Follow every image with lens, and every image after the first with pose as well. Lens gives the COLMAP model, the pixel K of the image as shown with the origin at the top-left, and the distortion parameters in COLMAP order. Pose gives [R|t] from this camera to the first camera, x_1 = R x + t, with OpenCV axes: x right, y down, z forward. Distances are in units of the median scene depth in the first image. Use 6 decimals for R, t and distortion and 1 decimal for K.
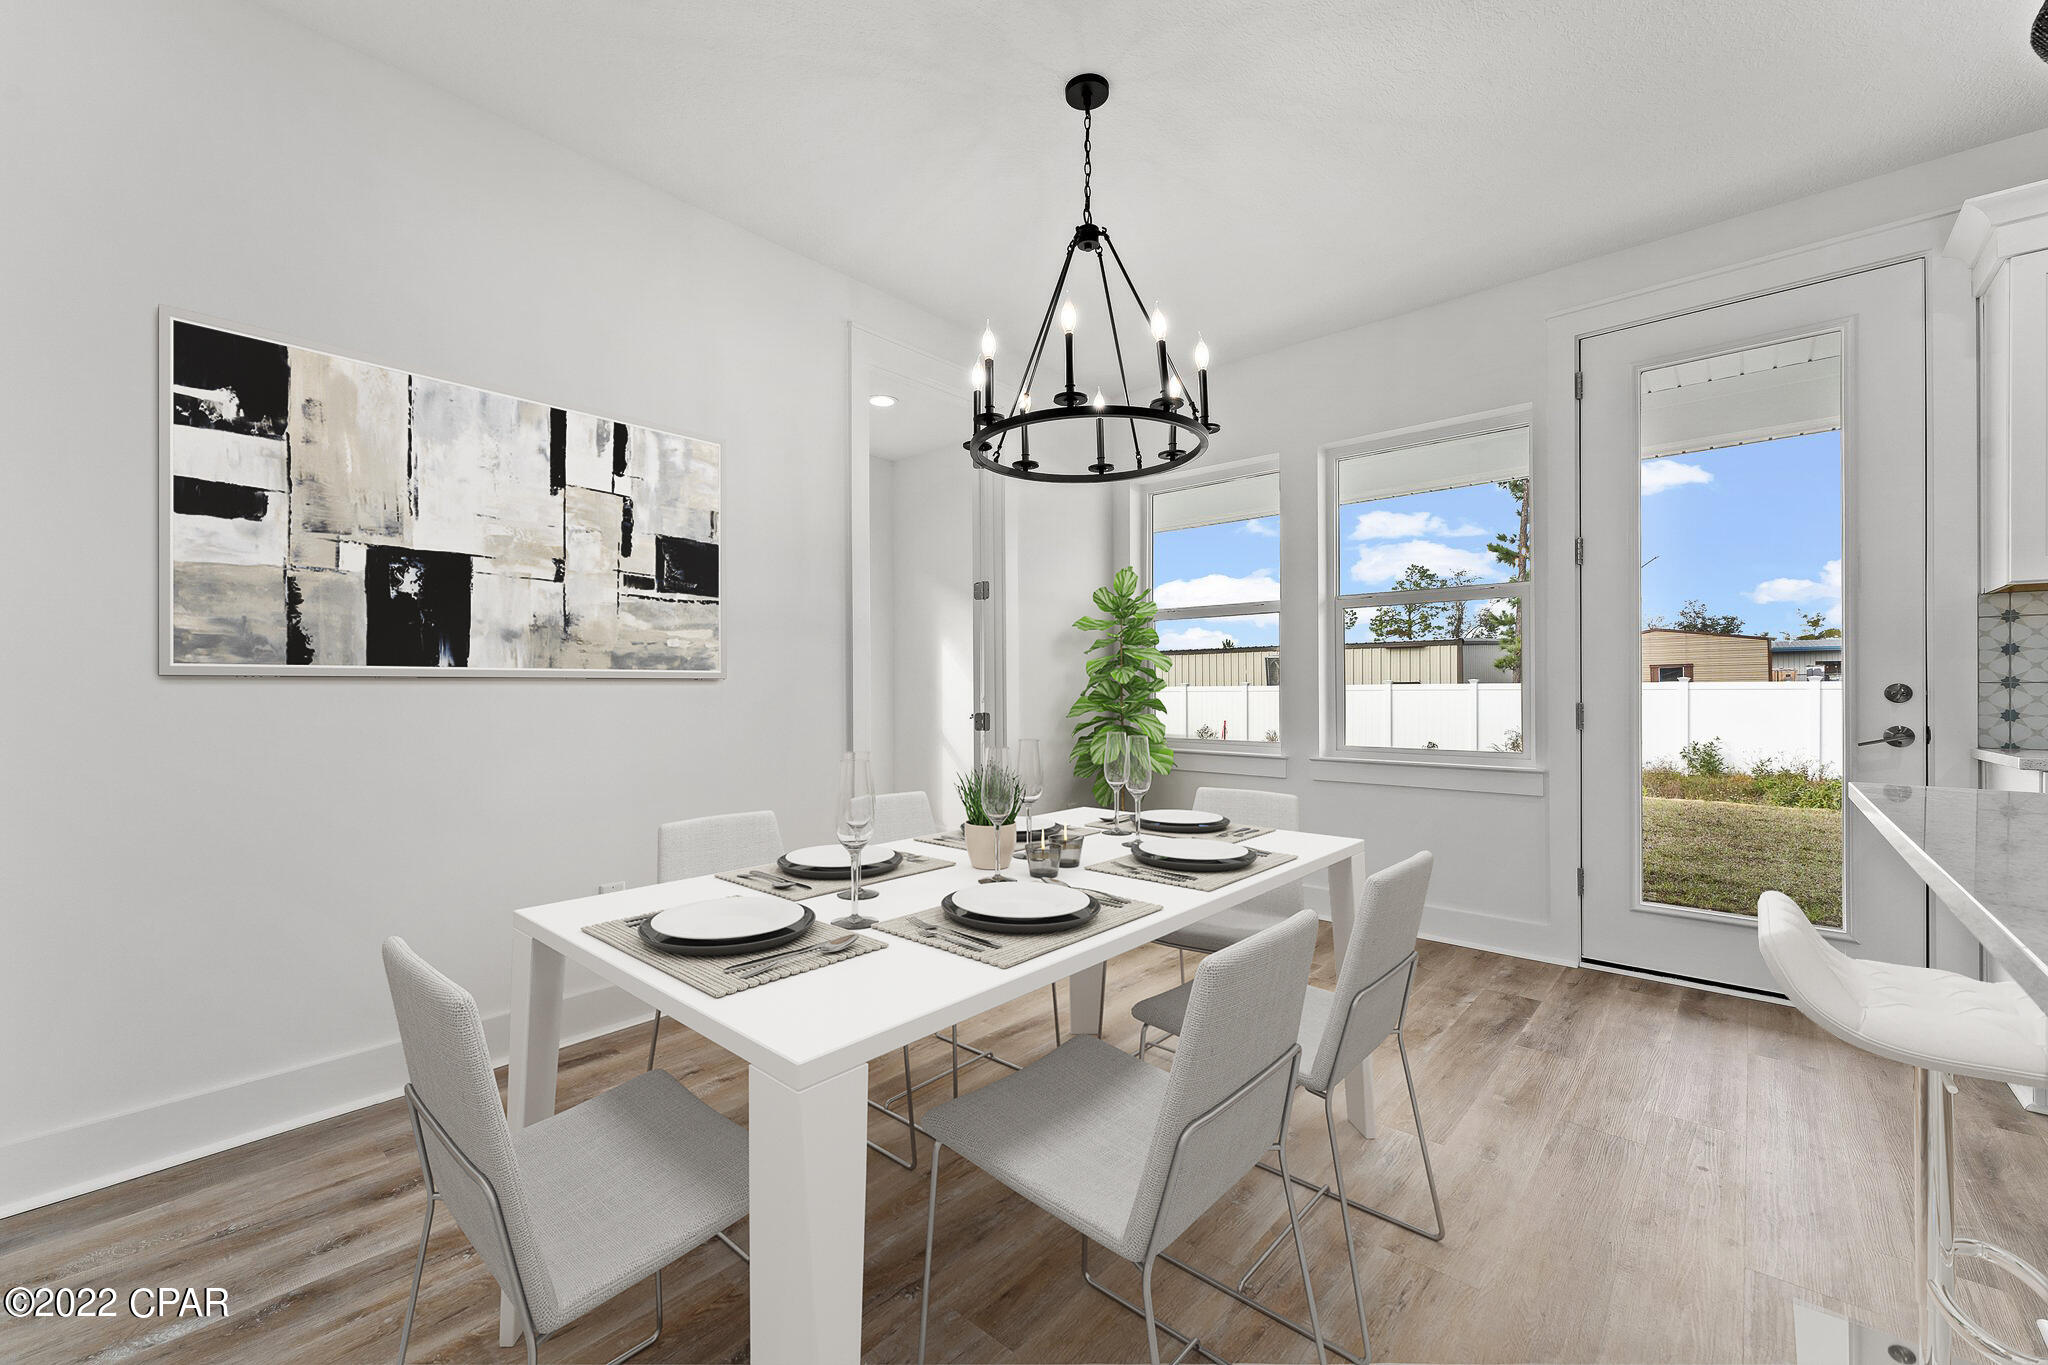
lens RADIAL K [[820.0, 0, 1021.1], [0, 820.0, 689.2], [0, 0, 1]] dist [0.000990, 0.000073]
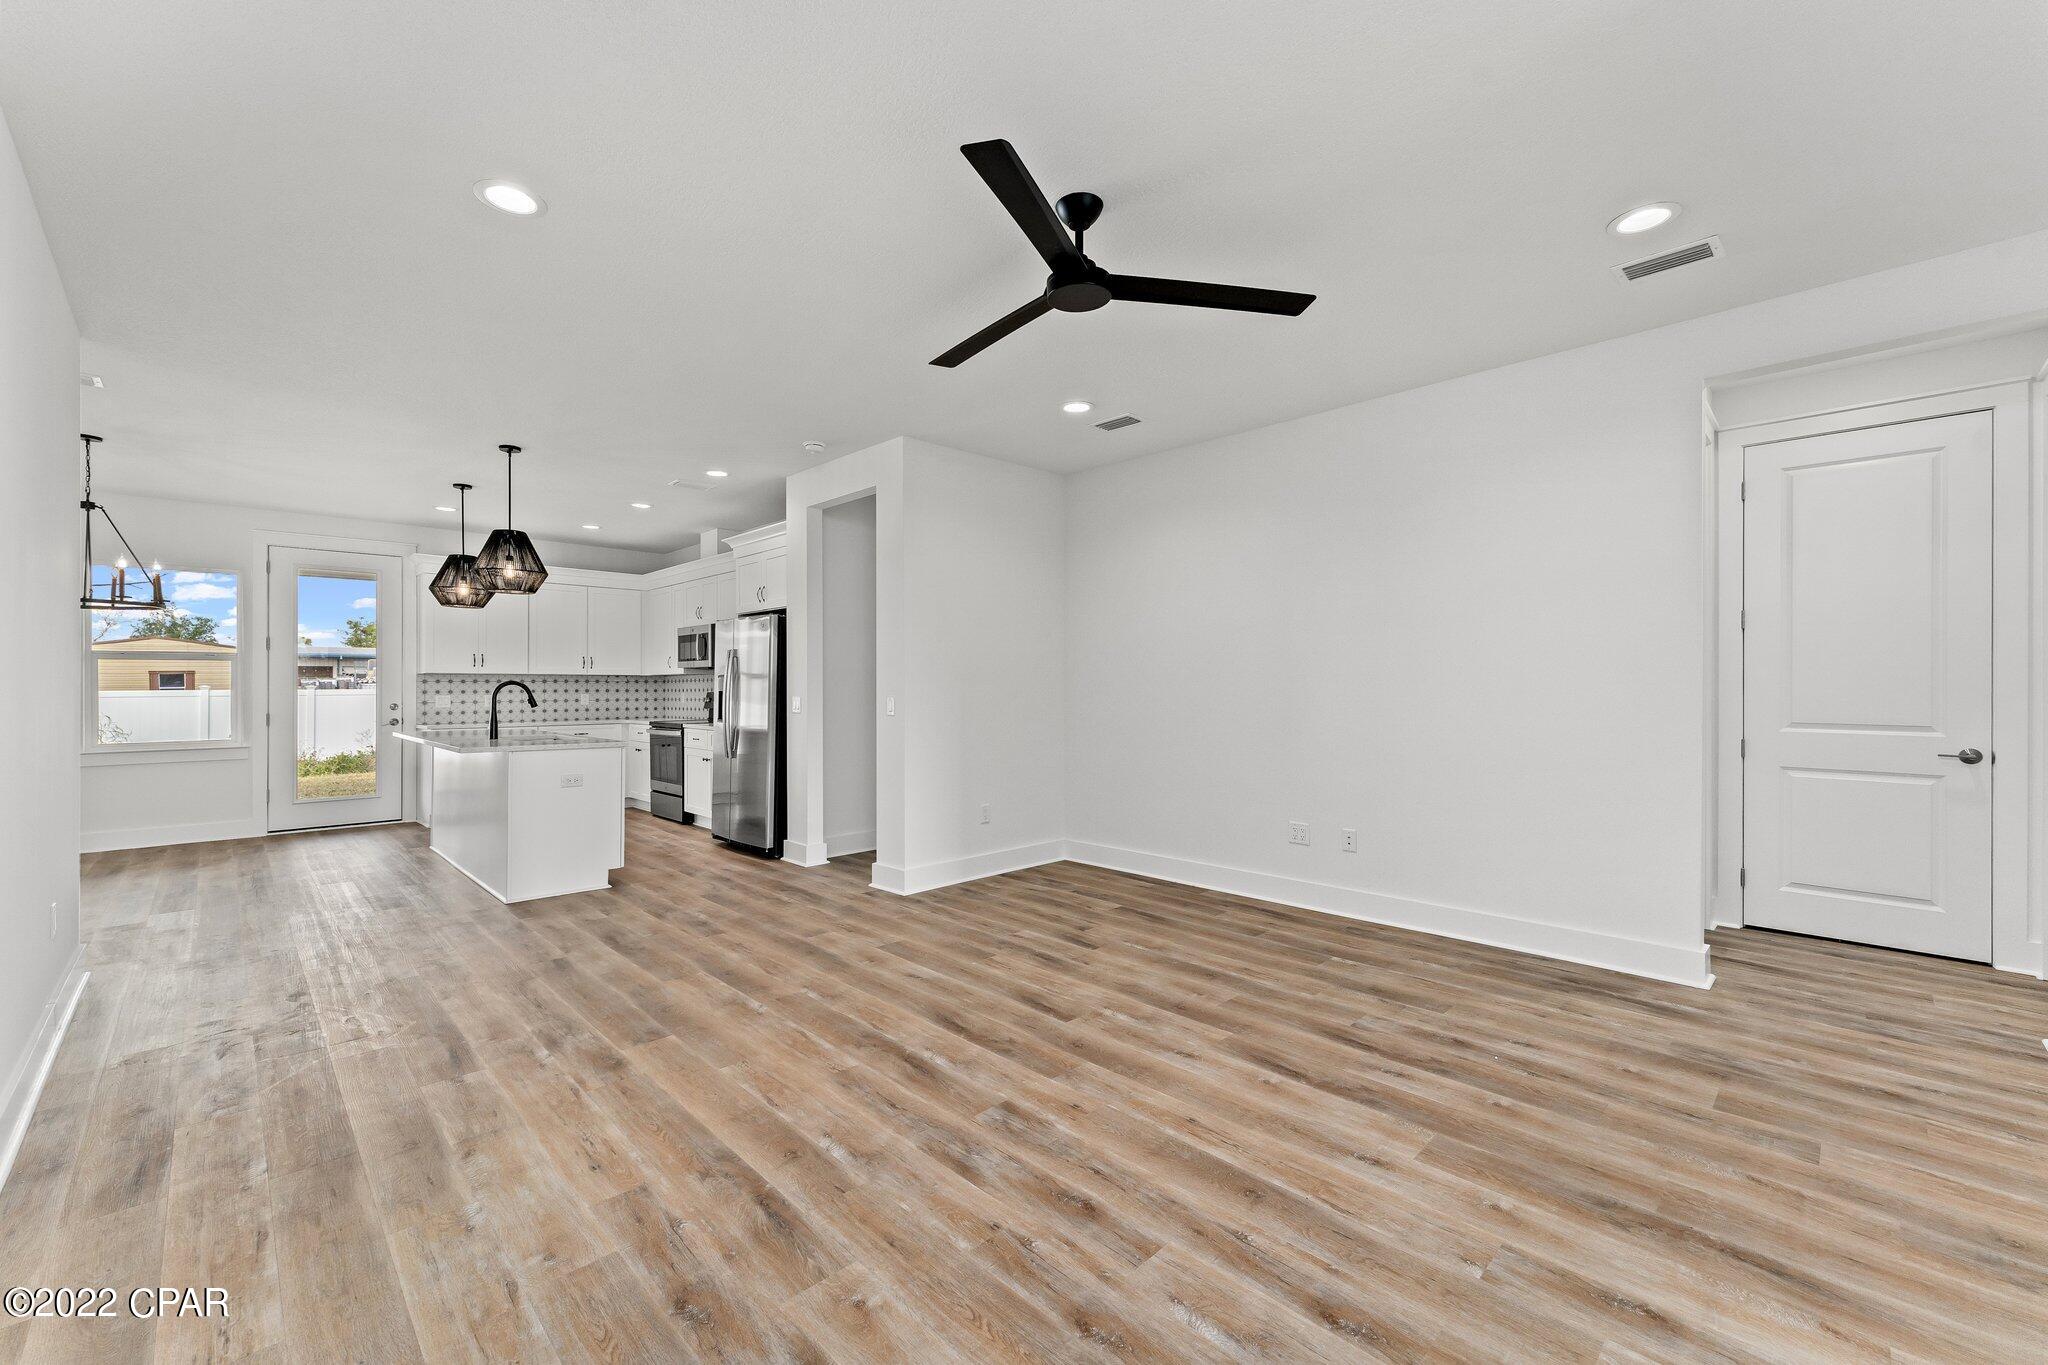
lens RADIAL K [[824.6, 0, 997.0], [0, 824.6, 682.0], [0, 0, 1]] dist [0.031808, -0.015922]
pose [[0.090847, 0.008058, 0.995832, -1.502090], [0.000927, 0.999966, -0.008176, -0.051538], [-0.995864, 0.001666, 0.090837, -1.243707]]
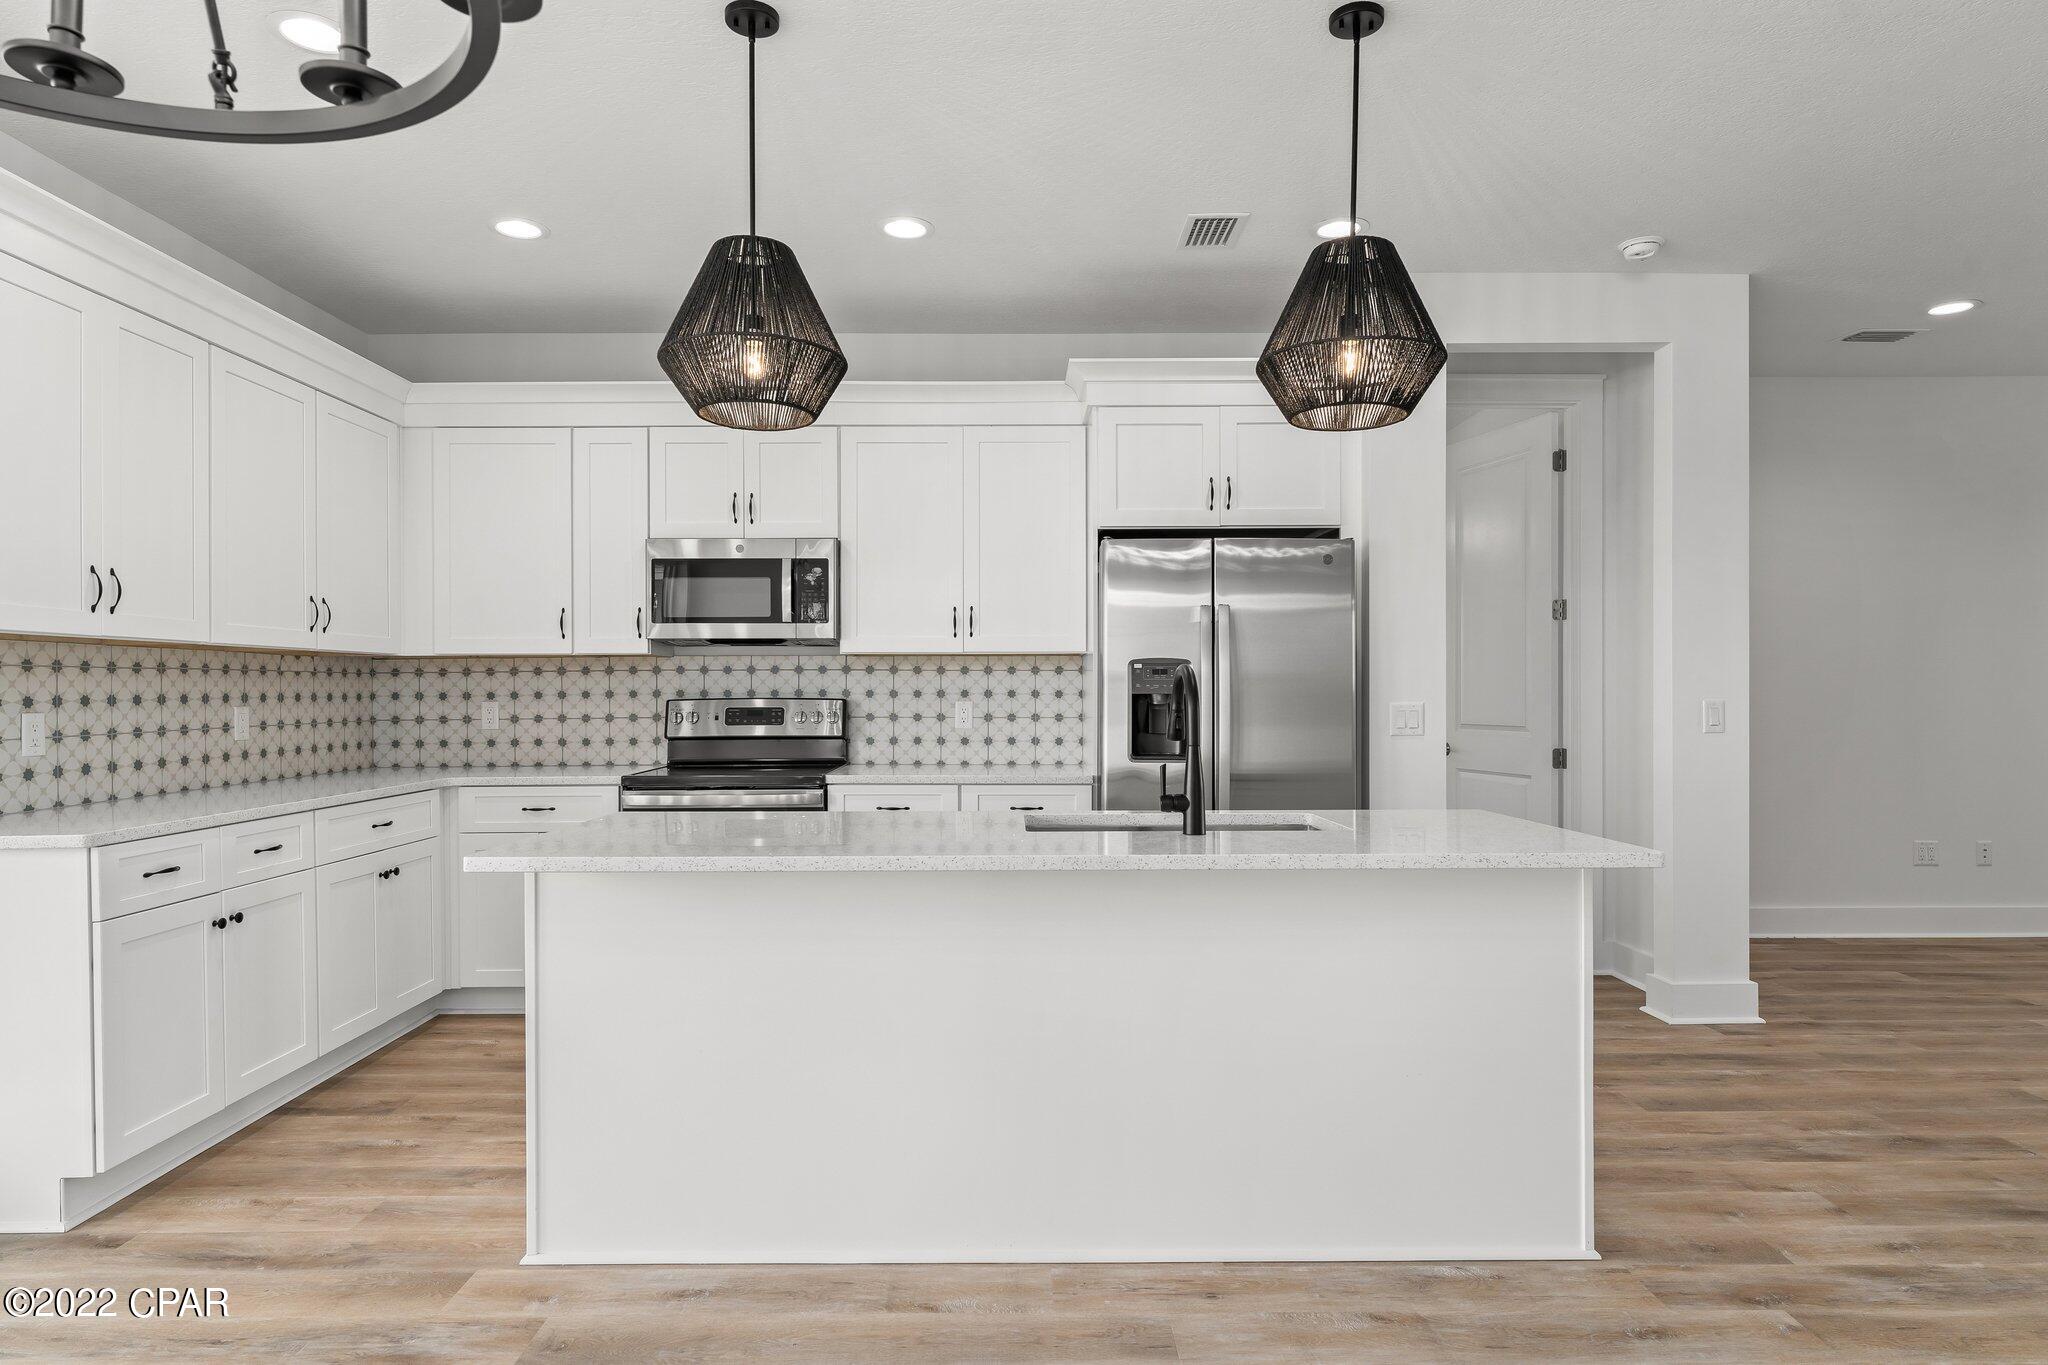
lens RADIAL K [[1155.5, 0, 1011.6], [0, 1155.5, 685.4], [0, 0, 1]] dist [0.000189, 0.000332]
pose [[-0.666138, 0.006892, 0.745797, -0.285922], [0.004380, 0.999976, -0.005329, -0.049502], [-0.745816, -0.000283, -0.666153, 0.787871]]
